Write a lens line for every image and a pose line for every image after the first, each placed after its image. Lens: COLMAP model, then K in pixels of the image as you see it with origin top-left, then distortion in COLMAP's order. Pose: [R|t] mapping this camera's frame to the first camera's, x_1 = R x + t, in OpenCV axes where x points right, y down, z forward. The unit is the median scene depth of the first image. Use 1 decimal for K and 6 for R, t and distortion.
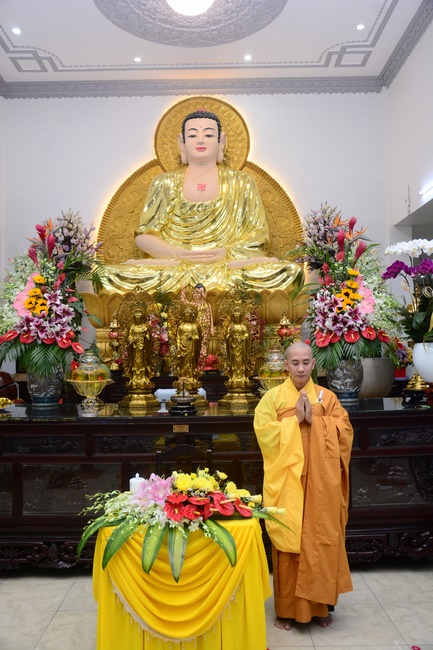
lens RADIAL K [[564.0, 0, 216.5], [0, 564.0, 325.0], [0, 0, 1]] dist [0.000186, 0.000242]
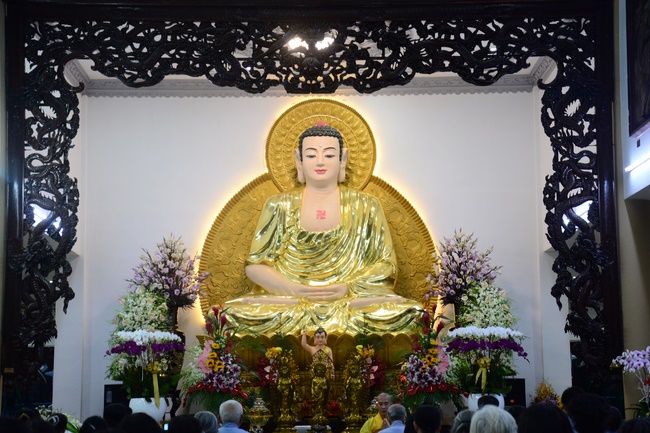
lens RADIAL K [[1360.0, 0, 325.6], [0, 1360.0, 228.5], [0, 0, 1]] dist [0.600796, 0.157013]
pose [[0.999973, 0.006710, -0.002950, -0.012826], [-0.006916, 0.997069, -0.076197, -0.055518], [0.002430, 0.076215, 0.997088, -1.203059]]
